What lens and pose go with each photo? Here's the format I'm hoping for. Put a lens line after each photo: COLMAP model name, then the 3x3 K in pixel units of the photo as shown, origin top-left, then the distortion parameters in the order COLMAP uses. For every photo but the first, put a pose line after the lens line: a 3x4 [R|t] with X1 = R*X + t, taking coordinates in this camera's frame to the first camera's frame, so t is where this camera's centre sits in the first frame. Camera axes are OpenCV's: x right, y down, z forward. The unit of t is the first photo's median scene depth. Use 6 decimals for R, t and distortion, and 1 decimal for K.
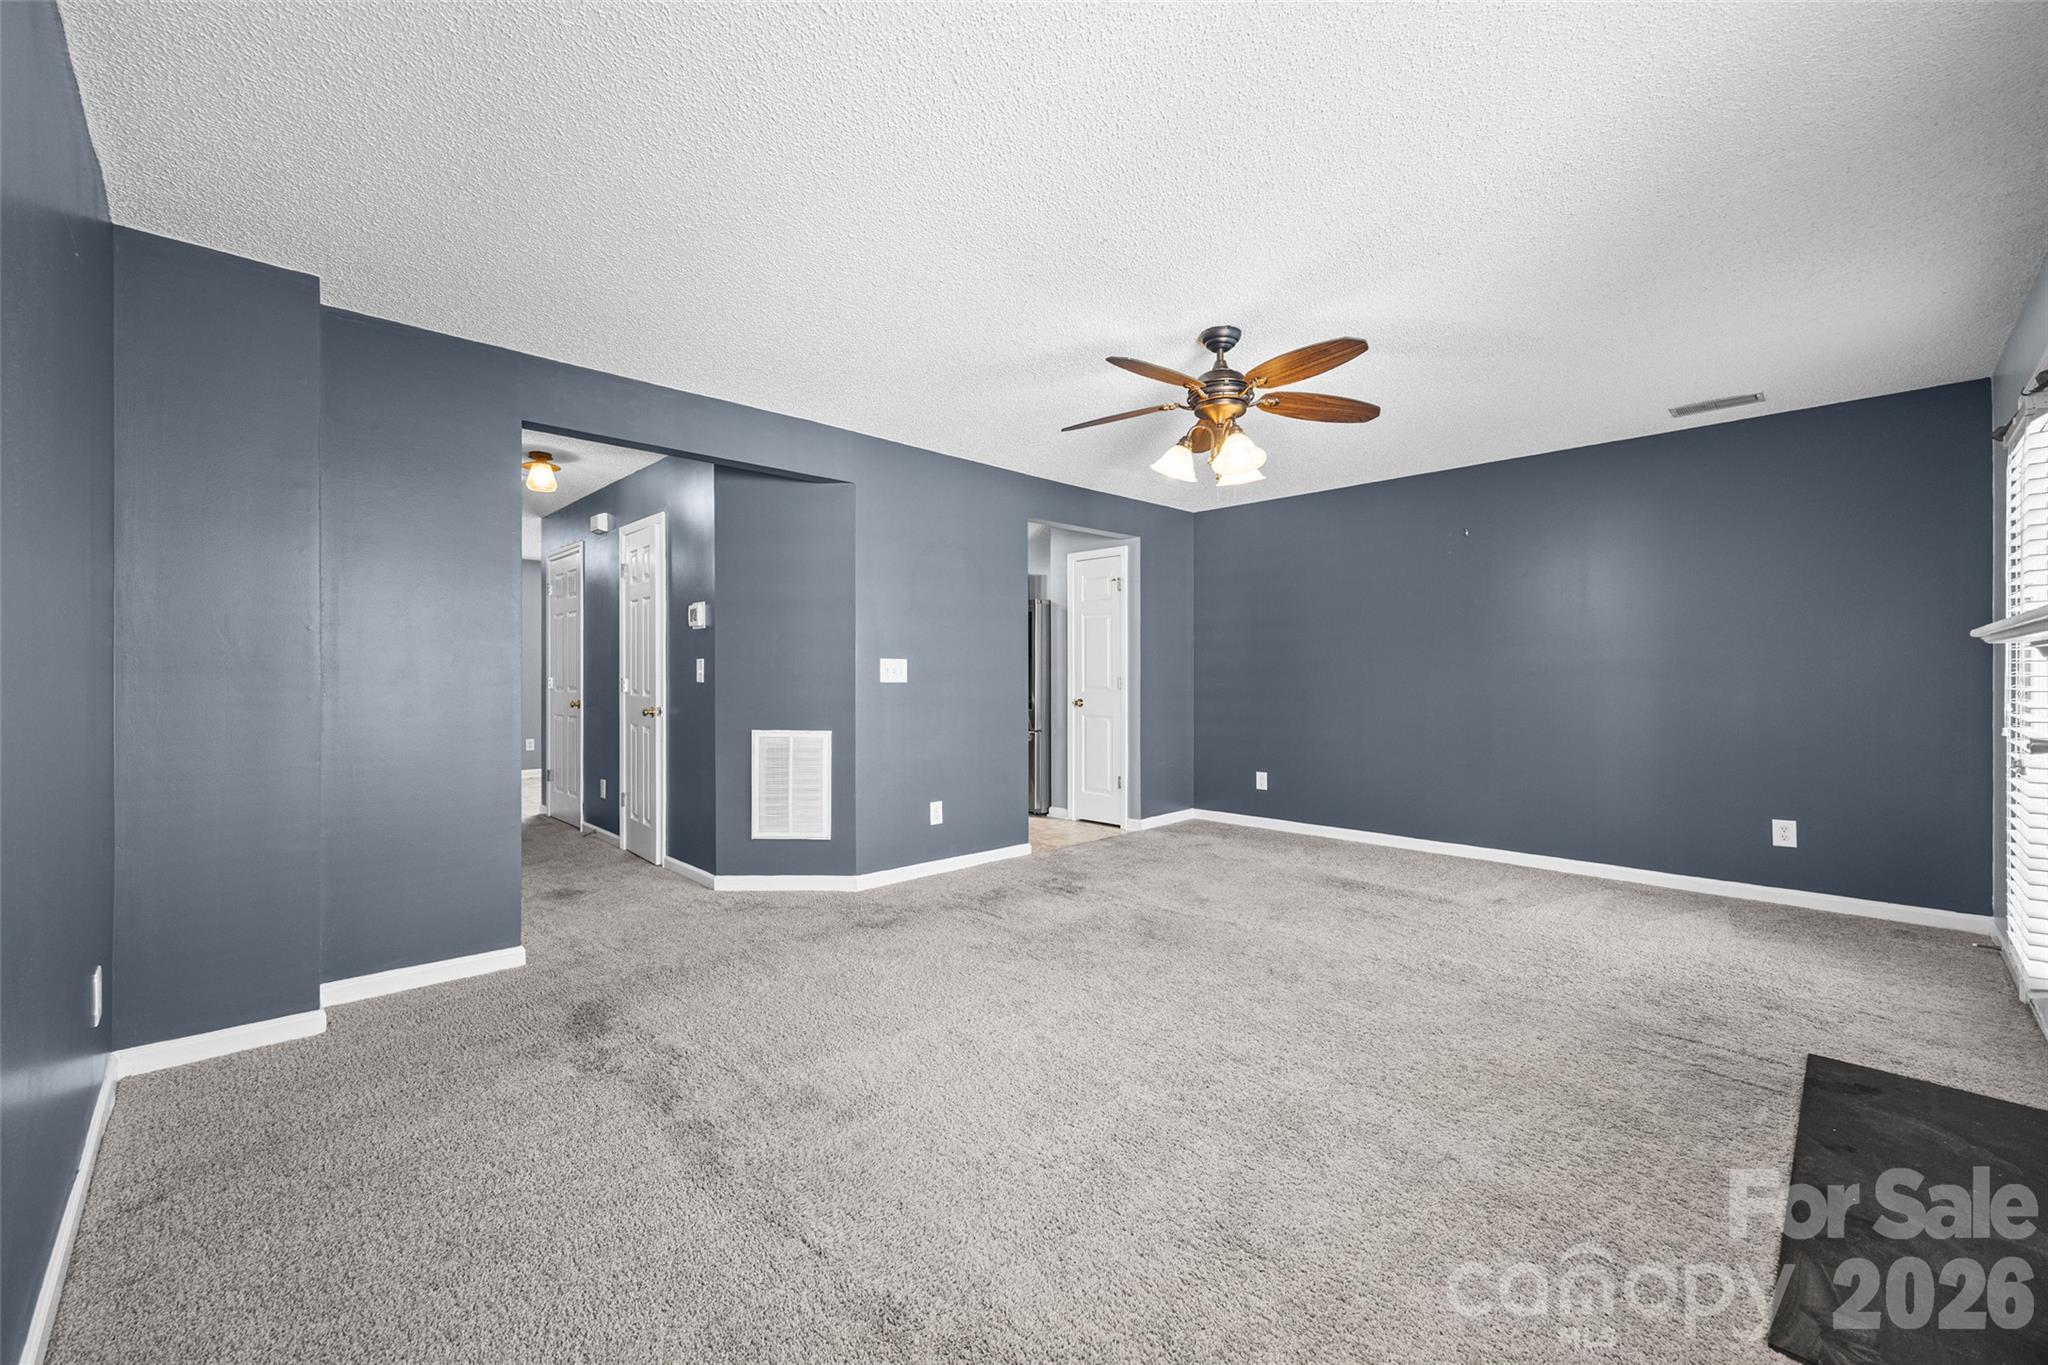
lens RADIAL K [[814.7, 0, 1021.5], [0, 814.7, 678.6], [0, 0, 1]] dist [-0.000061, -0.000961]
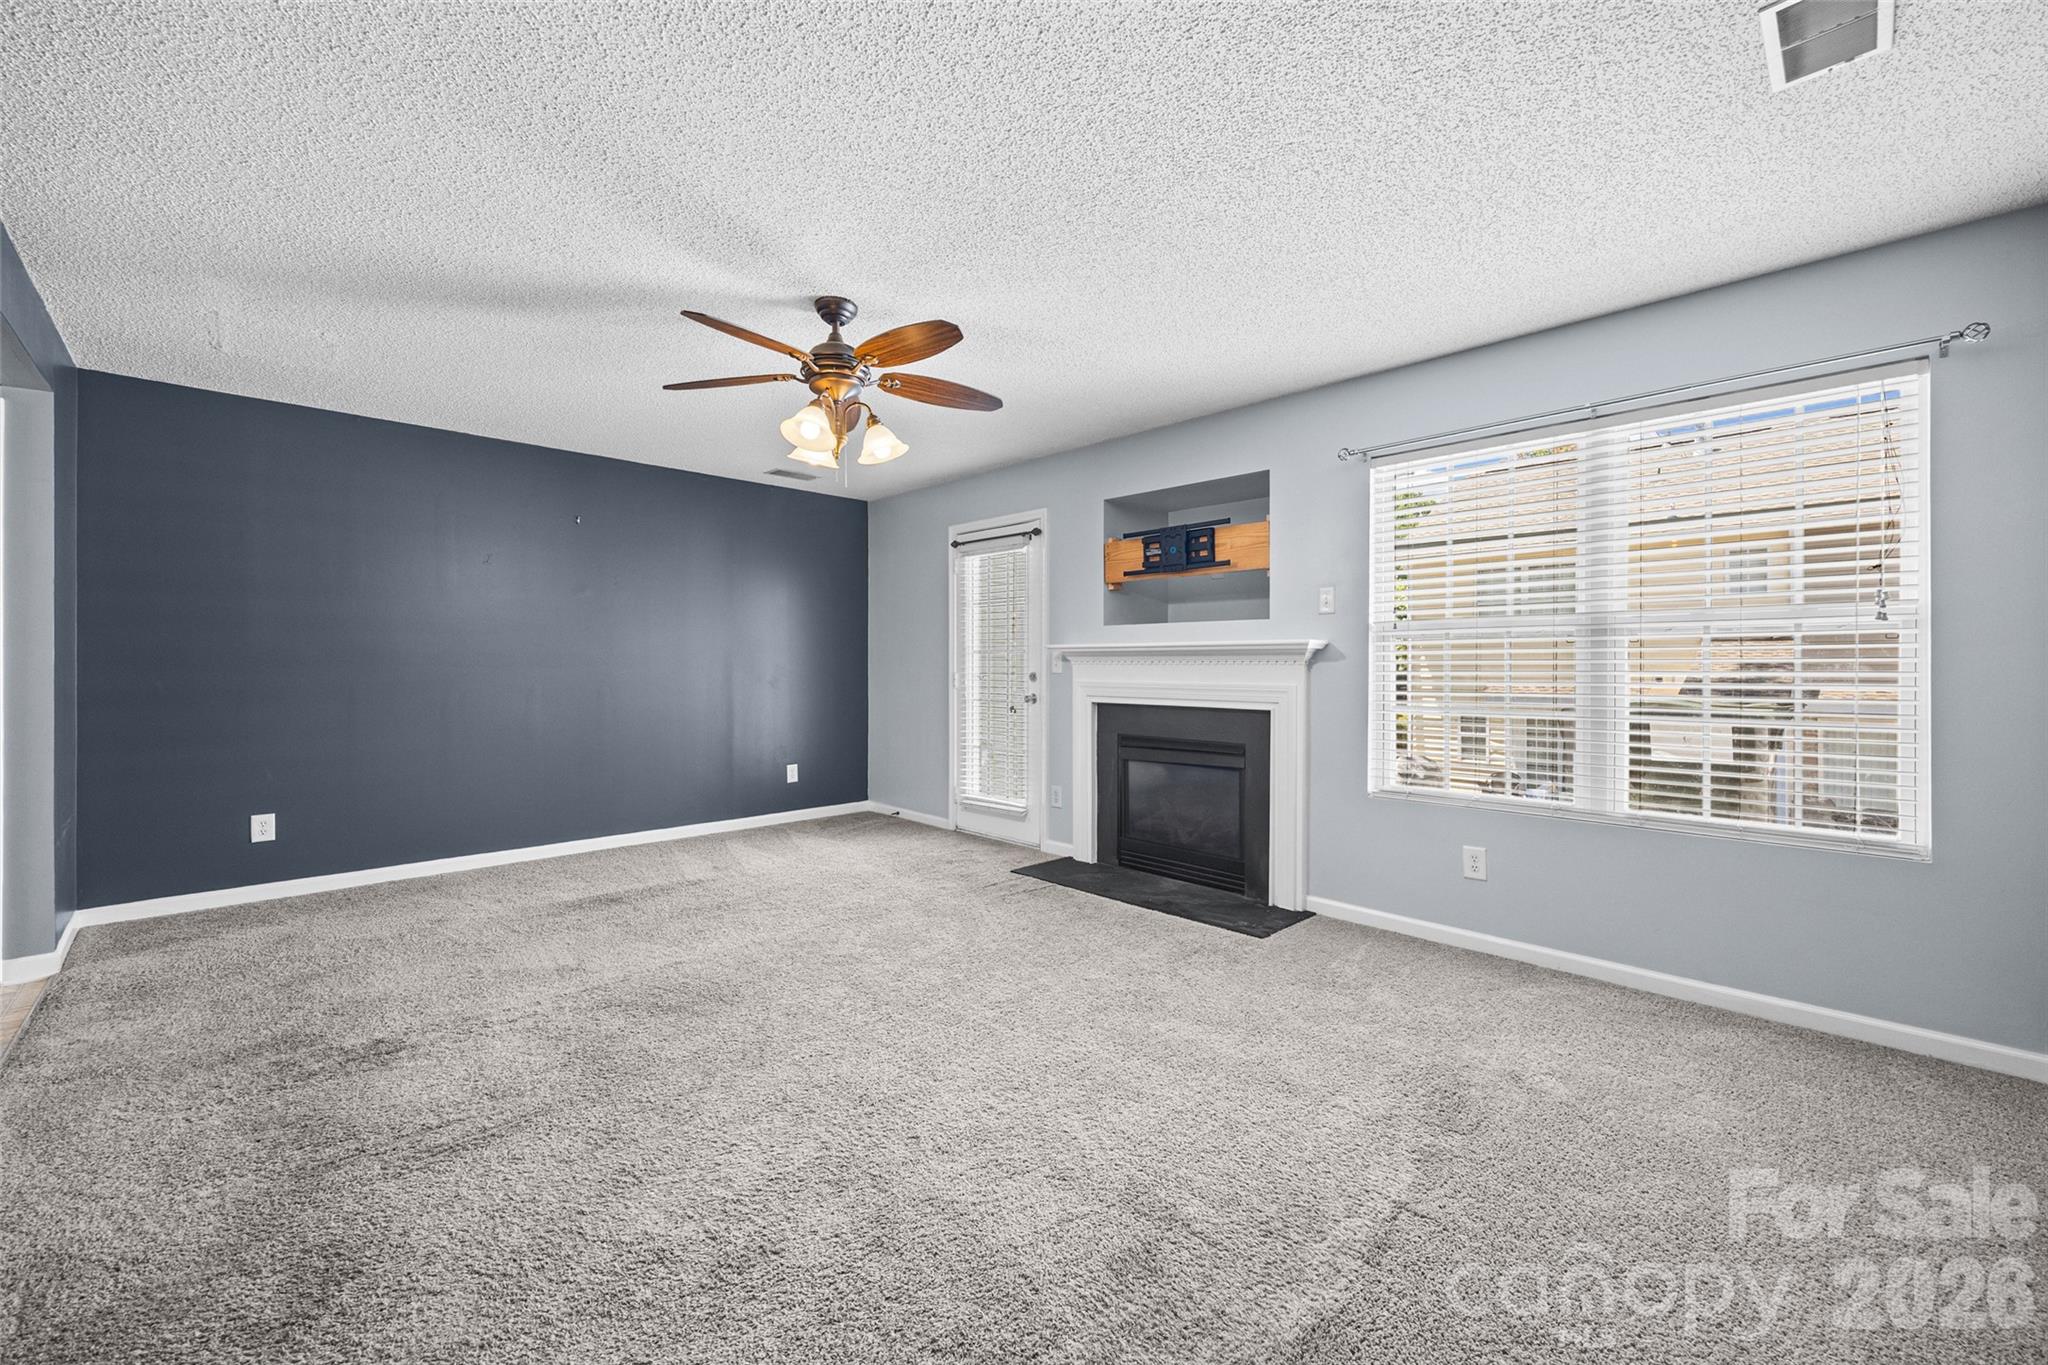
lens RADIAL K [[814.7, 0, 1003.9], [0, 814.7, 668.3], [0, 0, 1]] dist [-0.000061, -0.000961]
pose [[-0.003641, 0.003841, 0.999986, -0.639208], [0.004369, 0.999983, -0.003825, 0.004711], [-0.999984, 0.004355, -0.003658, 0.740160]]
